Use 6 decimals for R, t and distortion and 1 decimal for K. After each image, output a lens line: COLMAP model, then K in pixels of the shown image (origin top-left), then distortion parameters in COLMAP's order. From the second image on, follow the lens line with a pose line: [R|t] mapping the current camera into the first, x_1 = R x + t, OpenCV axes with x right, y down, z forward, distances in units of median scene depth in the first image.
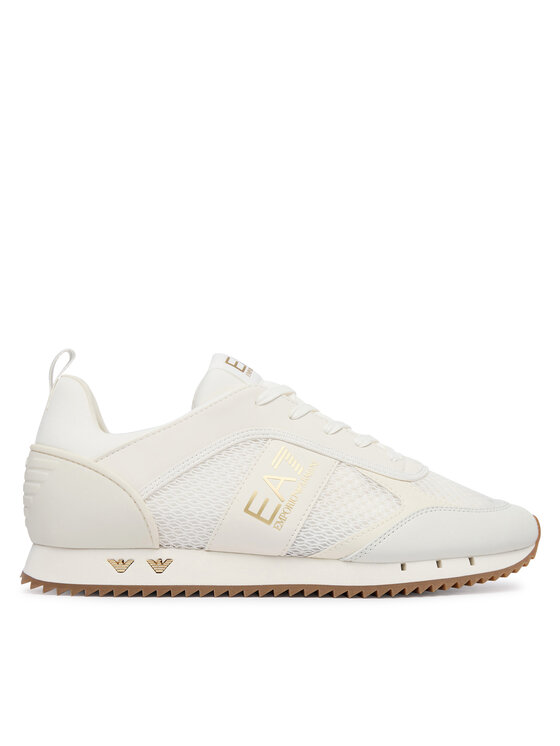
lens RADIAL K [[814.2, 0, 280.5], [0, 814.2, 371.9], [0, 0, 1]] dist [0.120587, 0.000000]
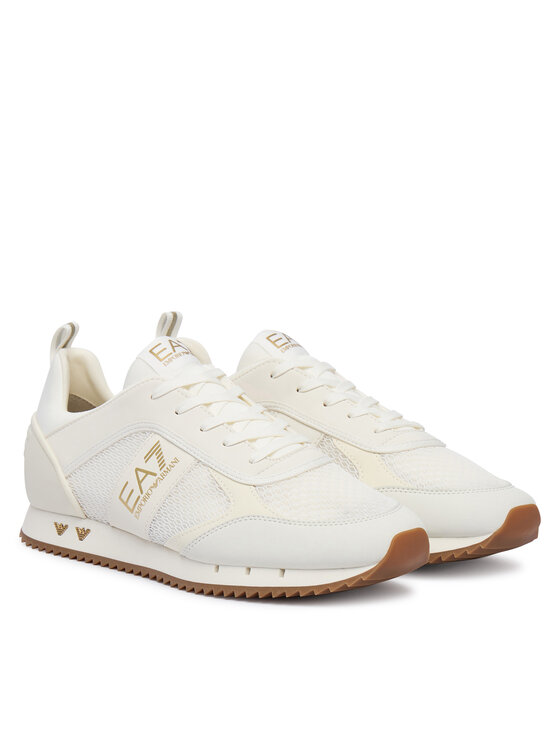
lens RADIAL K [[1898.3, 0, 280.0], [0, 1898.3, 372.8], [0, 0, 1]] dist [-0.050800, 0.000000]
pose [[0.685668, 0.079465, -0.723564, 1.924179], [0.076712, 0.980600, 0.180388, -0.435213], [0.723861, -0.179192, 0.666269, -0.508168]]
